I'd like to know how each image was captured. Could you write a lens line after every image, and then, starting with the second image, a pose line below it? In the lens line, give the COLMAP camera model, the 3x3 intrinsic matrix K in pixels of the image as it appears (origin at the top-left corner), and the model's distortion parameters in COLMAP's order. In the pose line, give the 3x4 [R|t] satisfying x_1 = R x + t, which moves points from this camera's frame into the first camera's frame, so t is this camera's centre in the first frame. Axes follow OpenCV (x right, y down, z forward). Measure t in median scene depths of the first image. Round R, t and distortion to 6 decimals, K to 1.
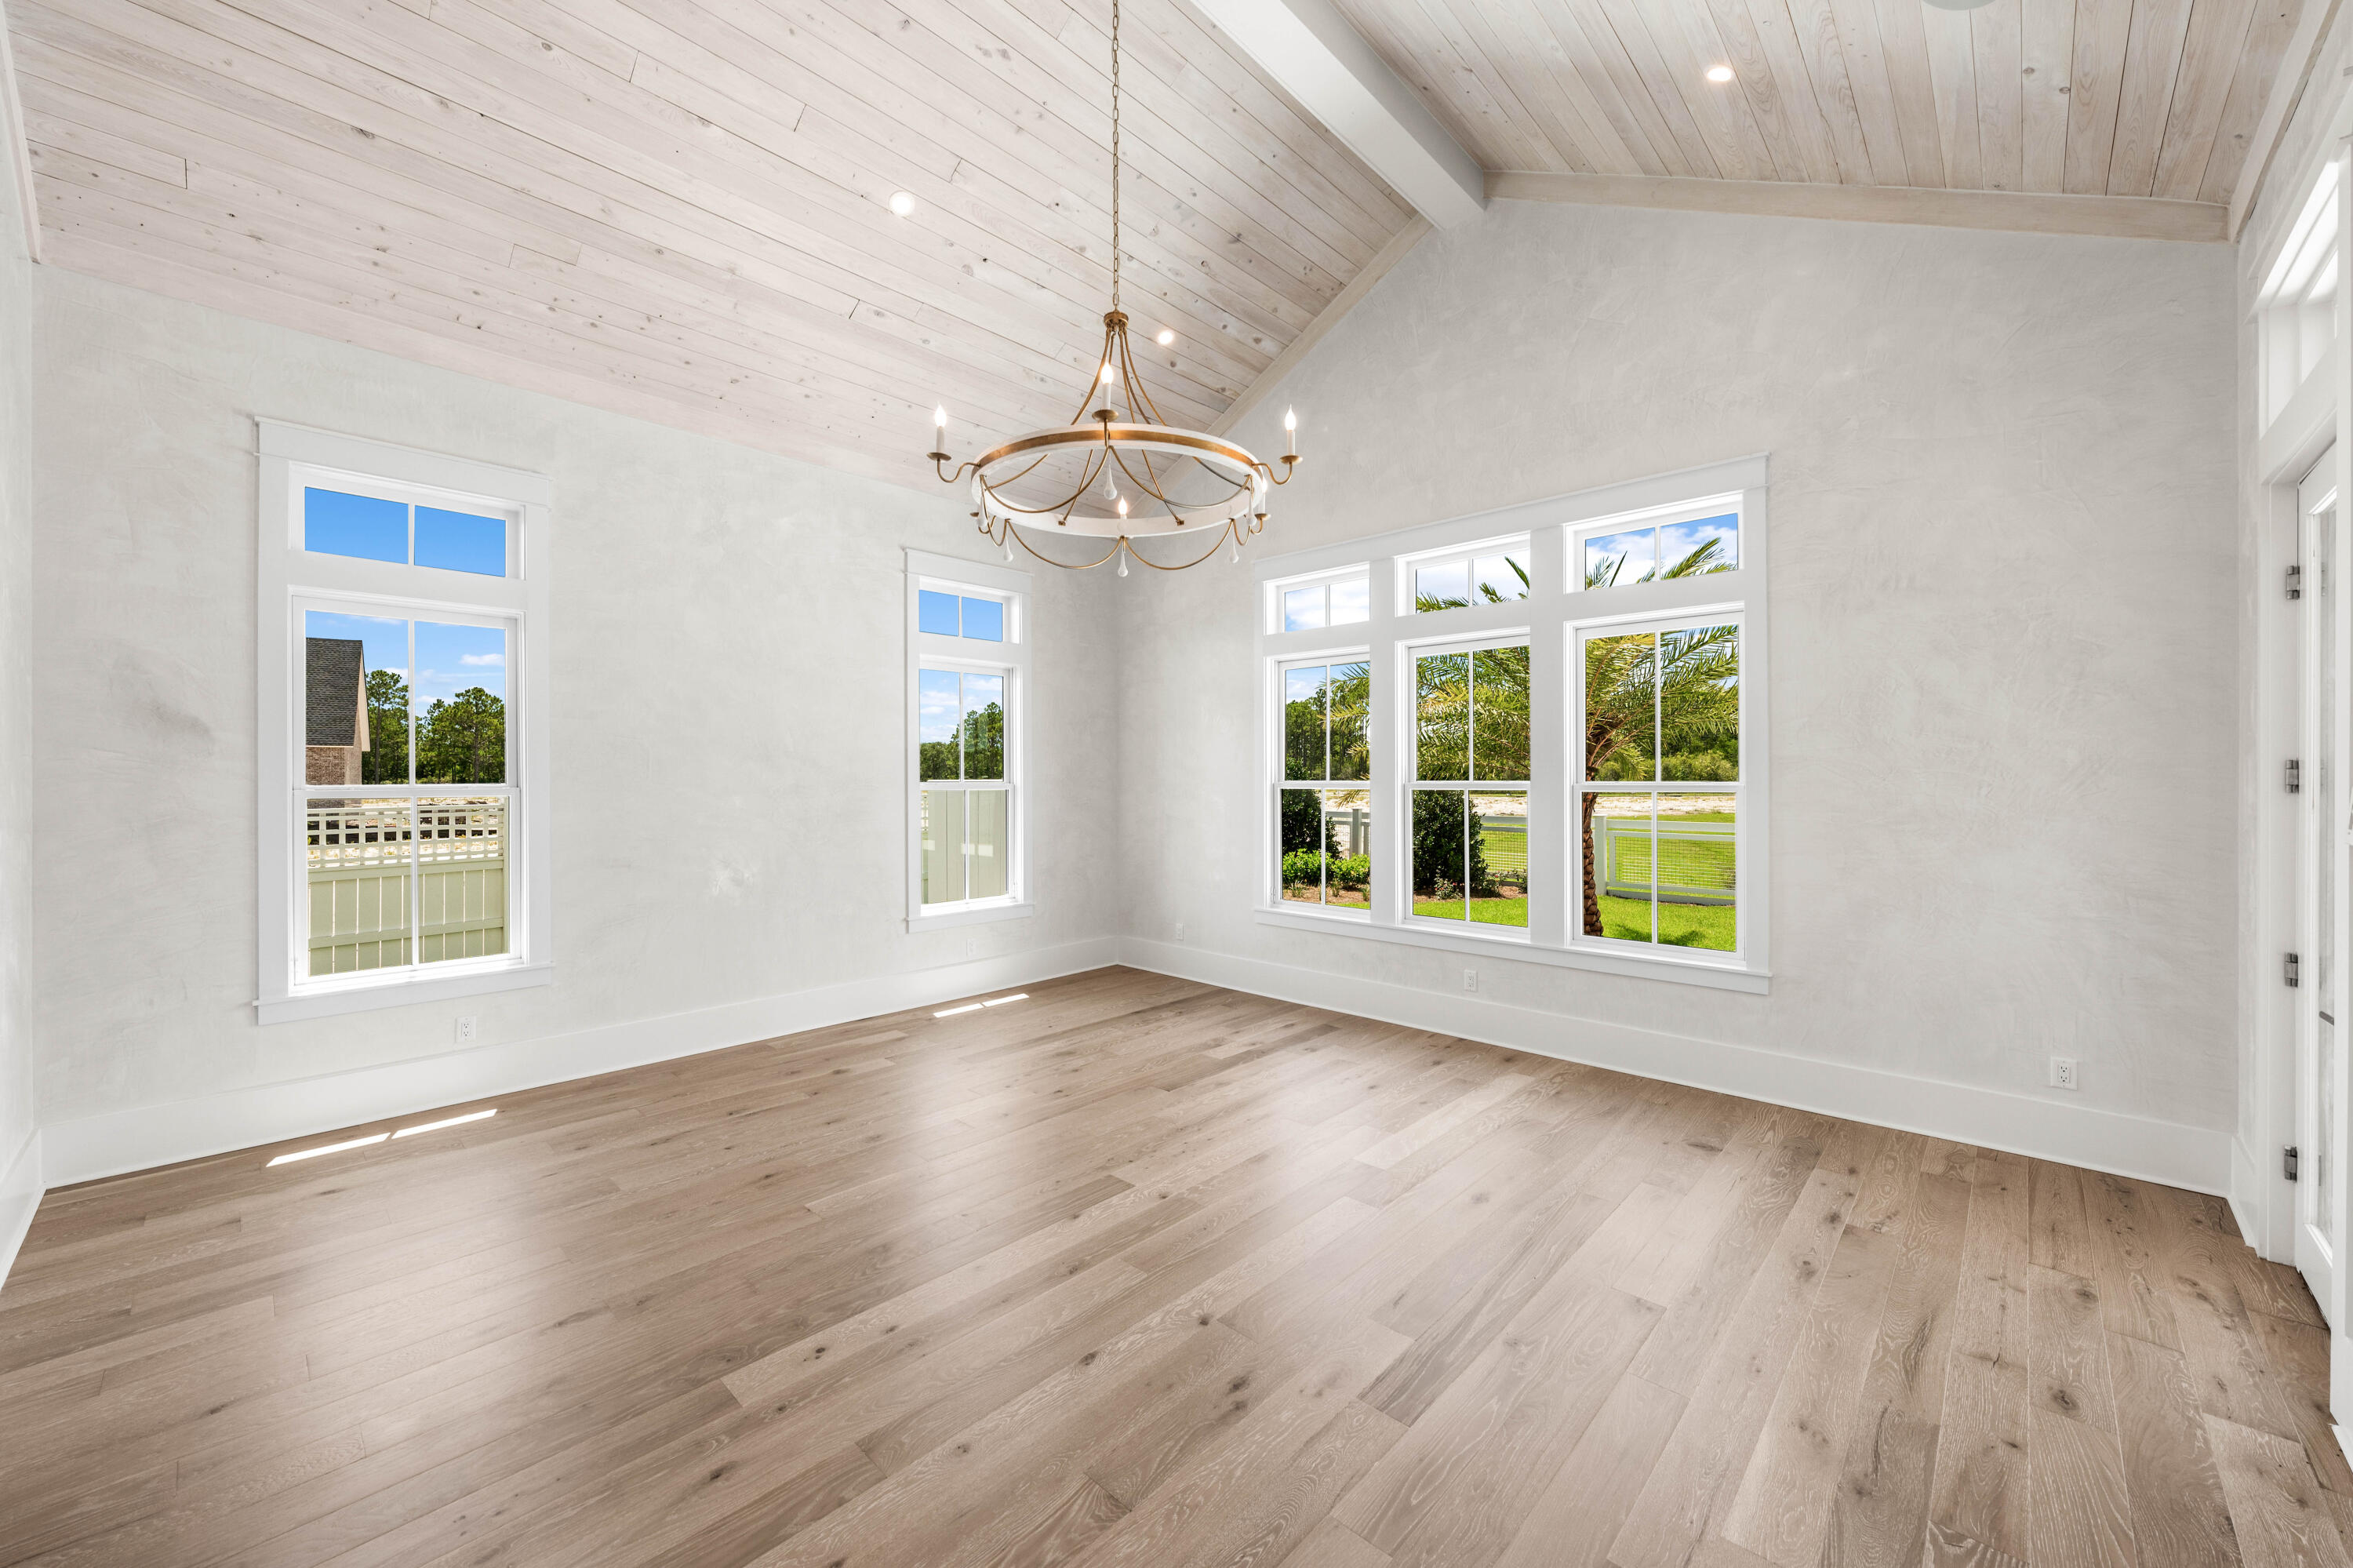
lens RADIAL K [[932.5, 0, 1178.1], [0, 932.5, 781.1], [0, 0, 1]] dist [-0.001946, 0.000668]
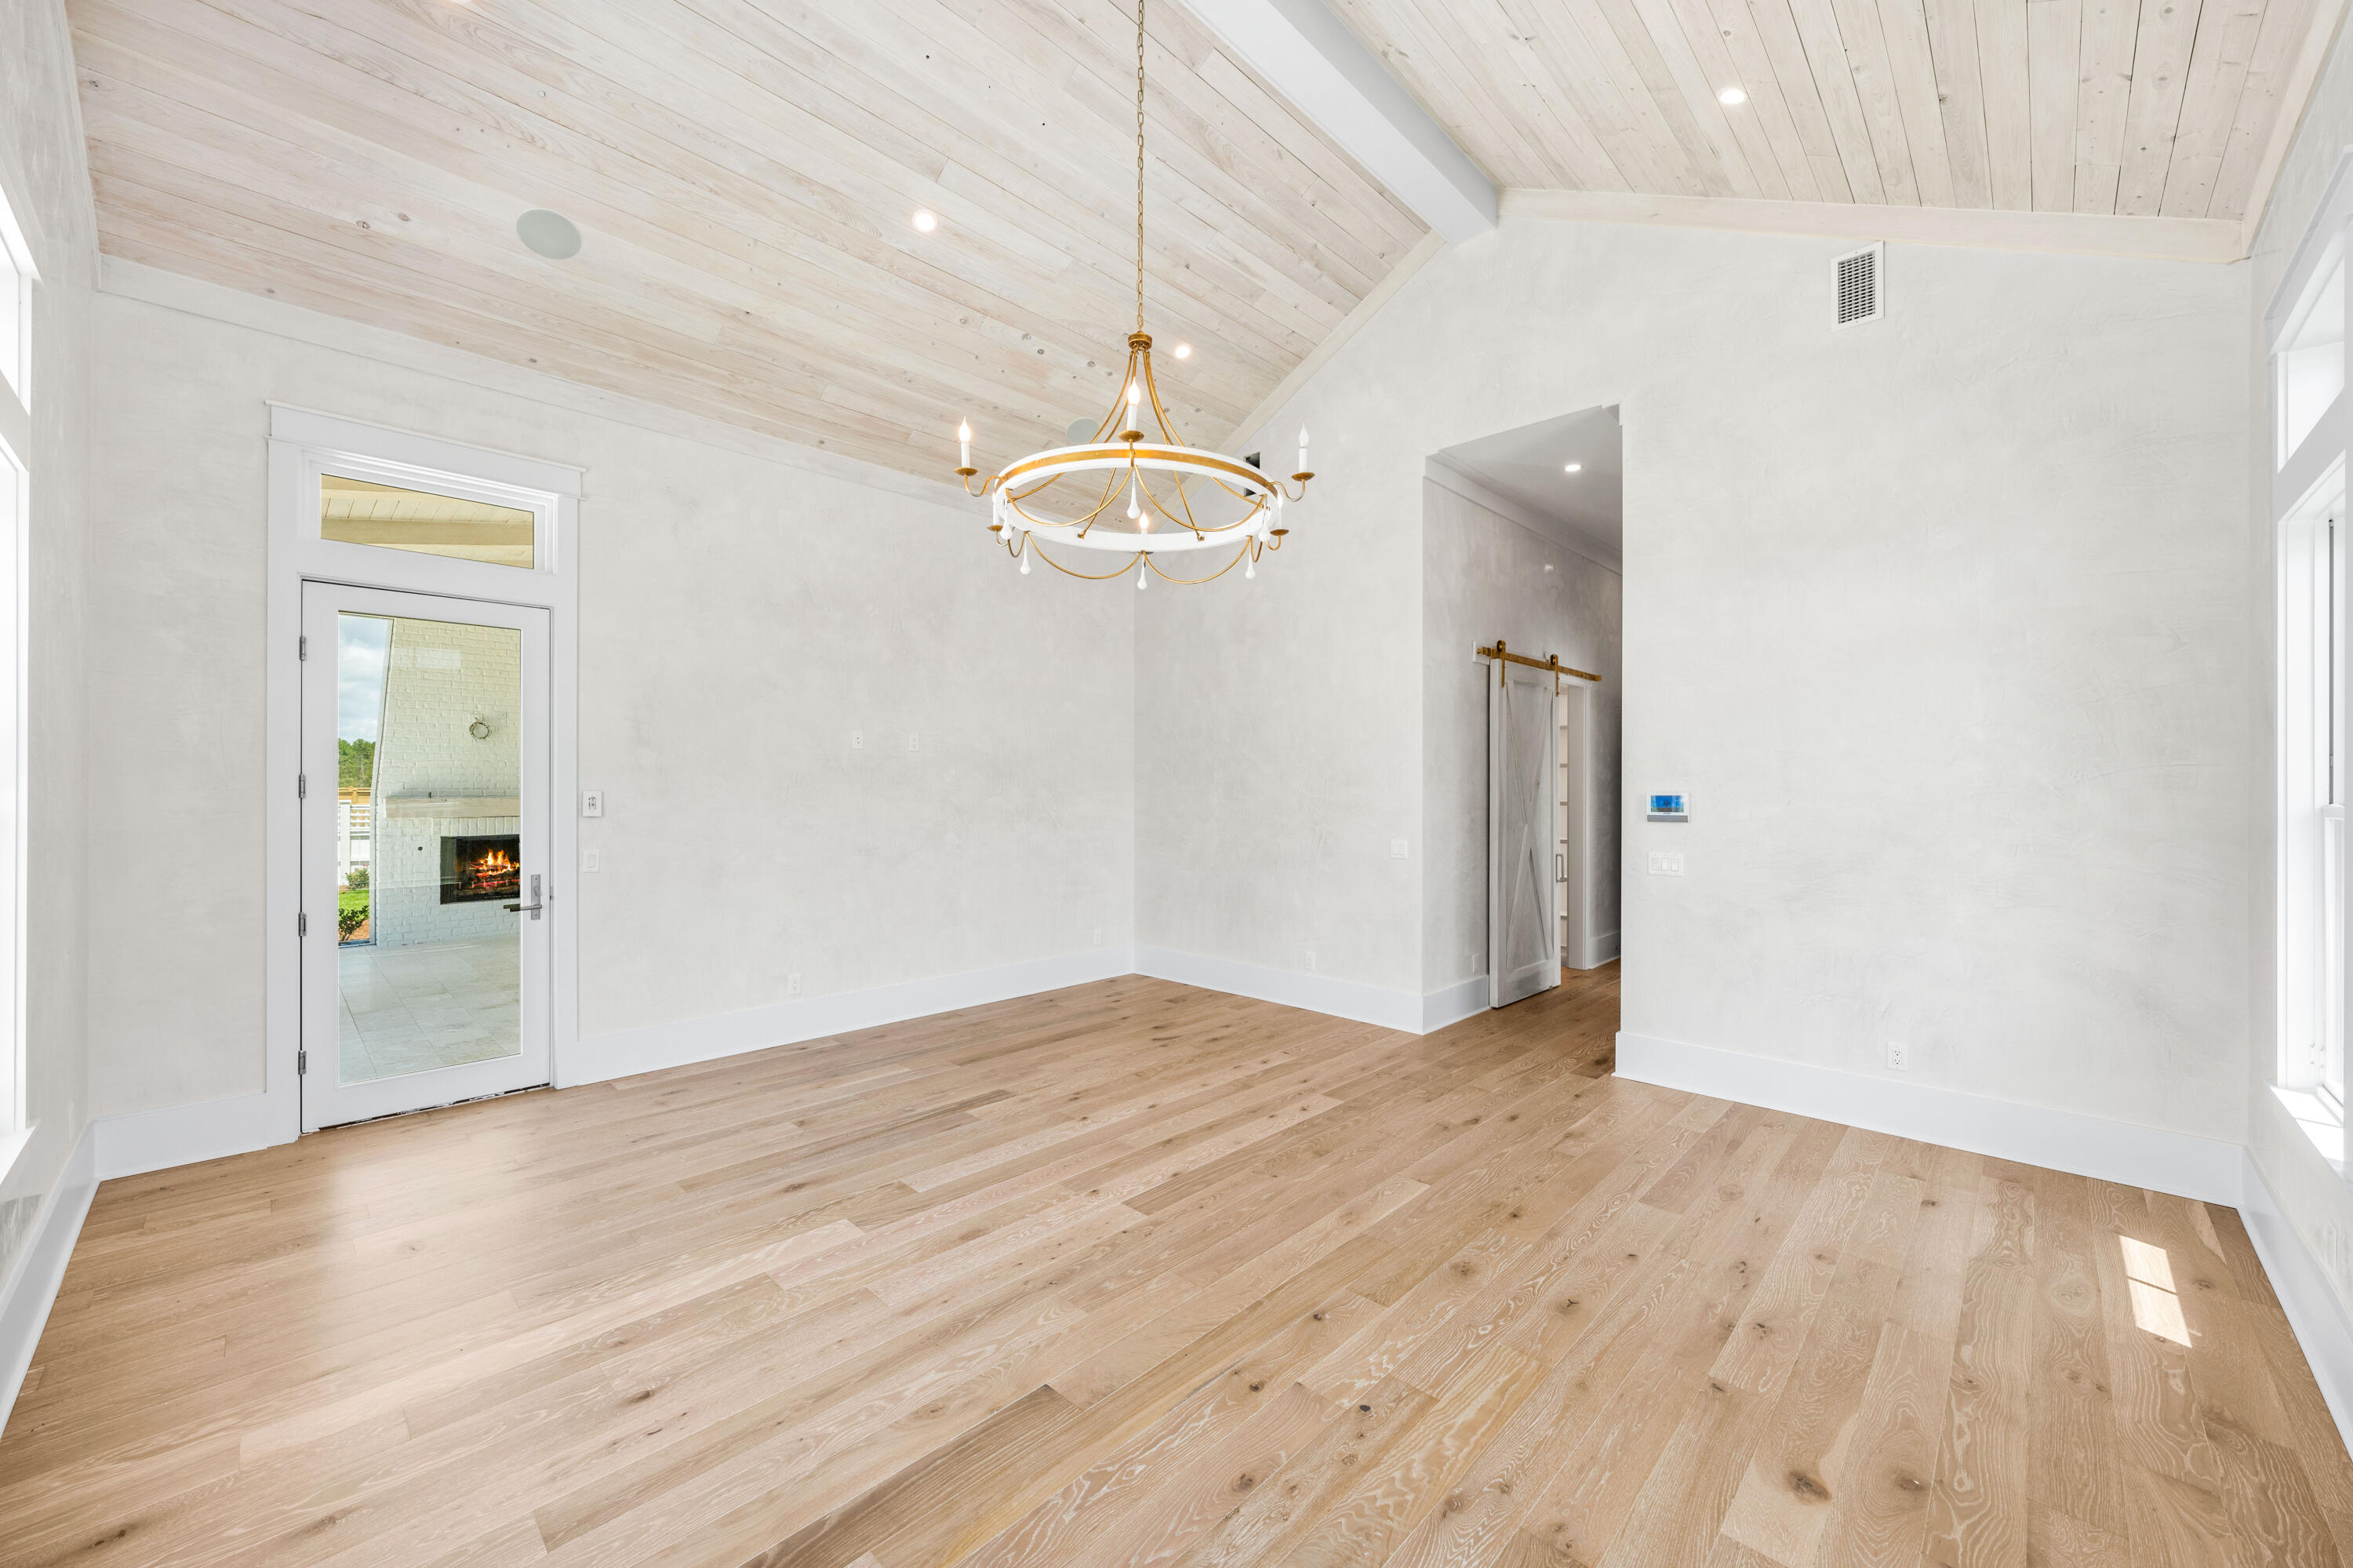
lens RADIAL K [[932.5, 0, 1175.4], [0, 932.5, 784.0], [0, 0, 1]] dist [-0.001946, 0.000668]
pose [[-0.999897, 0.000563, 0.014349, -0.116561], [0.000571, 1.000000, 0.000575, -0.007006], [-0.014349, 0.000583, -0.999897, 1.967350]]
